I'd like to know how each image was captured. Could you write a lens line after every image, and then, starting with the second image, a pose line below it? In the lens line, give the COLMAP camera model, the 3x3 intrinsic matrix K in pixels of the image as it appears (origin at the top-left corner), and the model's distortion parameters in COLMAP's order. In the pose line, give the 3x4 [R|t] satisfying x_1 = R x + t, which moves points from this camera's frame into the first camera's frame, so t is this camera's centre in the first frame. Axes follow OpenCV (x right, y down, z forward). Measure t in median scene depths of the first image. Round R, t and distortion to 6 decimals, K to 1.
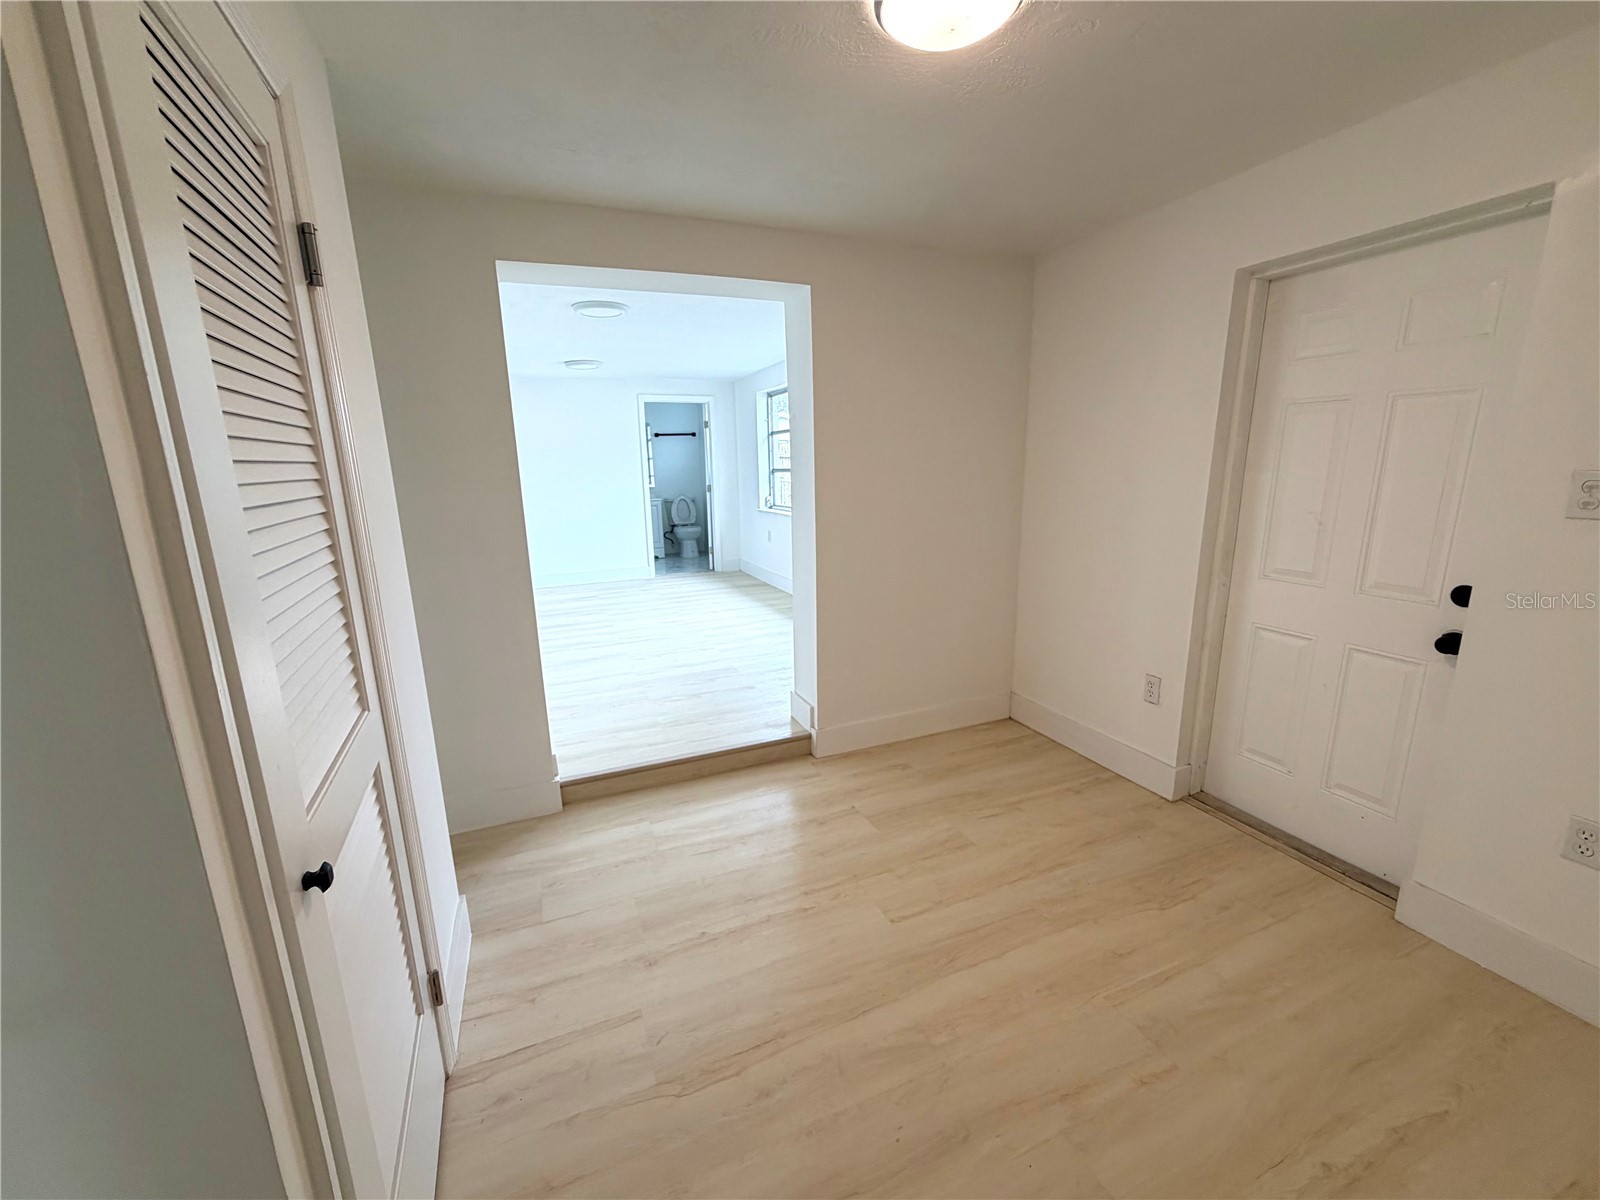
lens RADIAL K [[637.4, 0, 794.4], [0, 637.4, 600.8], [0, 0, 1]] dist [-0.001253, 0.000367]
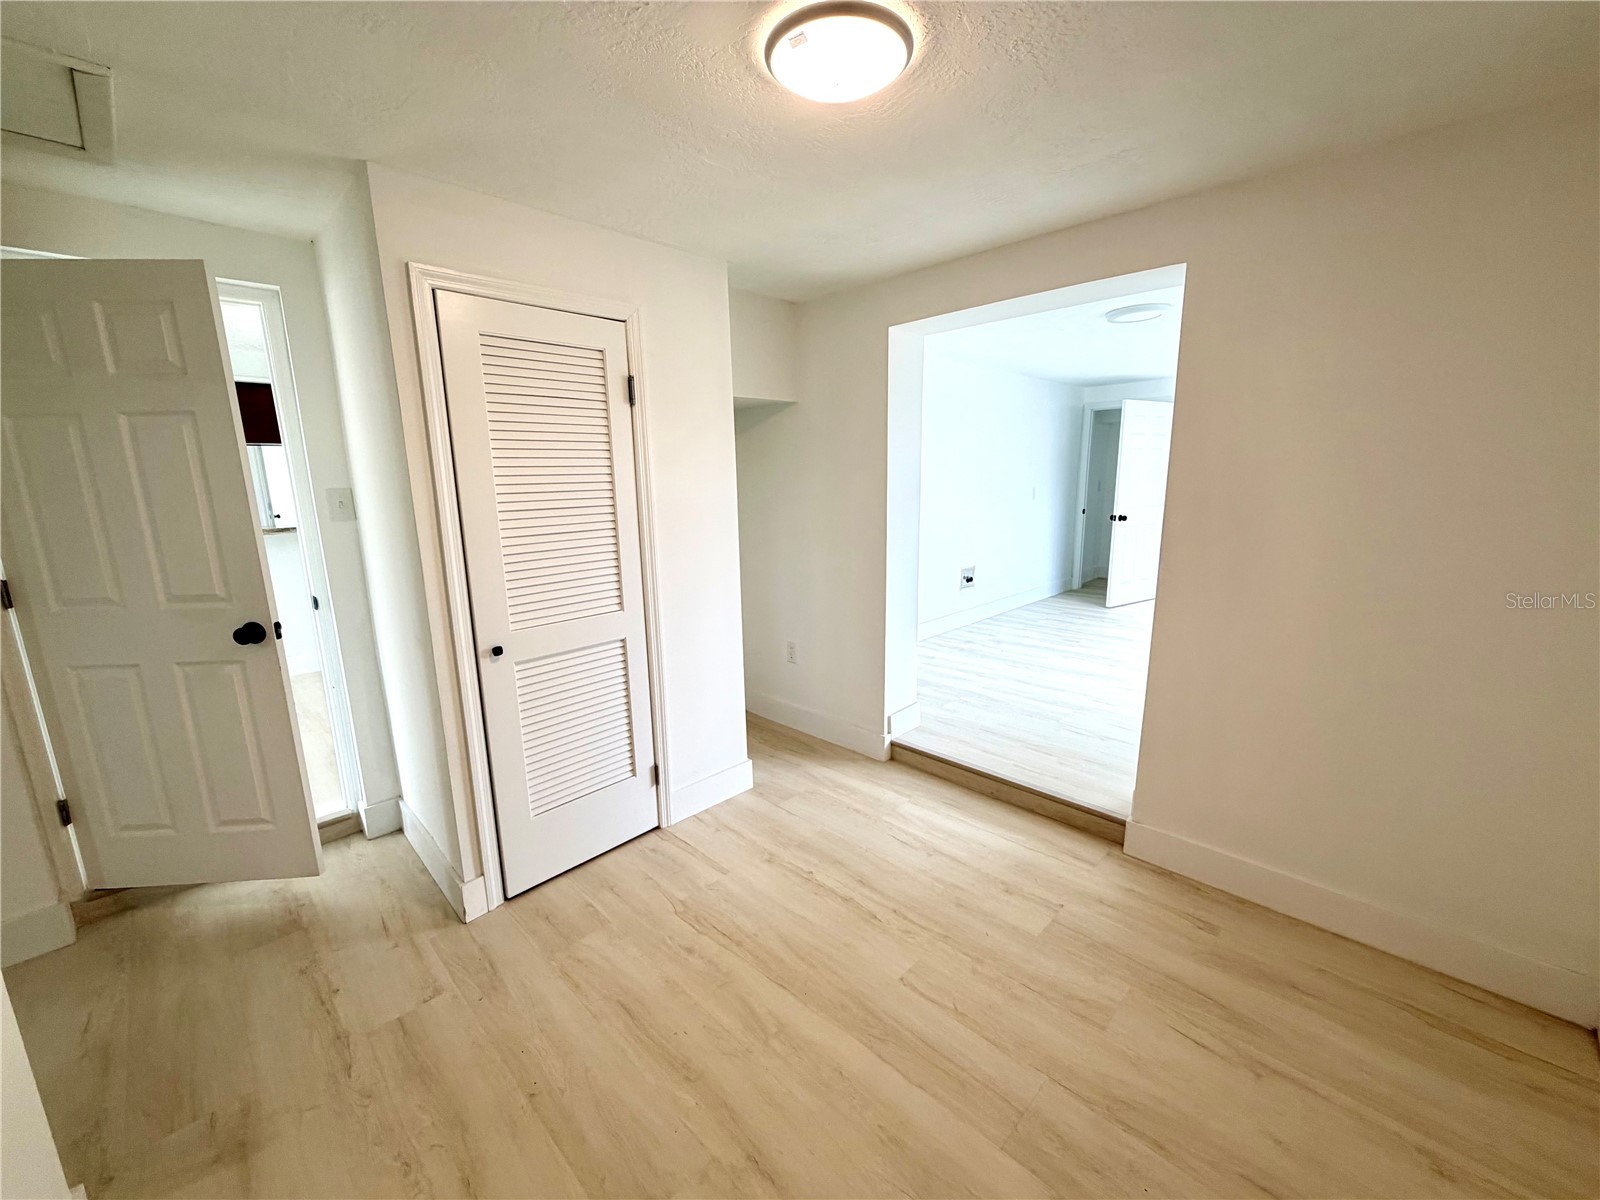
lens RADIAL K [[637.4, 0, 800.0], [0, 637.4, 602.4], [0, 0, 1]] dist [-0.001253, 0.000367]
pose [[0.388376, 0.198379, -0.899894, 0.678857], [-0.187591, 0.973124, 0.133562, -0.115961], [0.902205, 0.116940, 0.415152, 0.326028]]
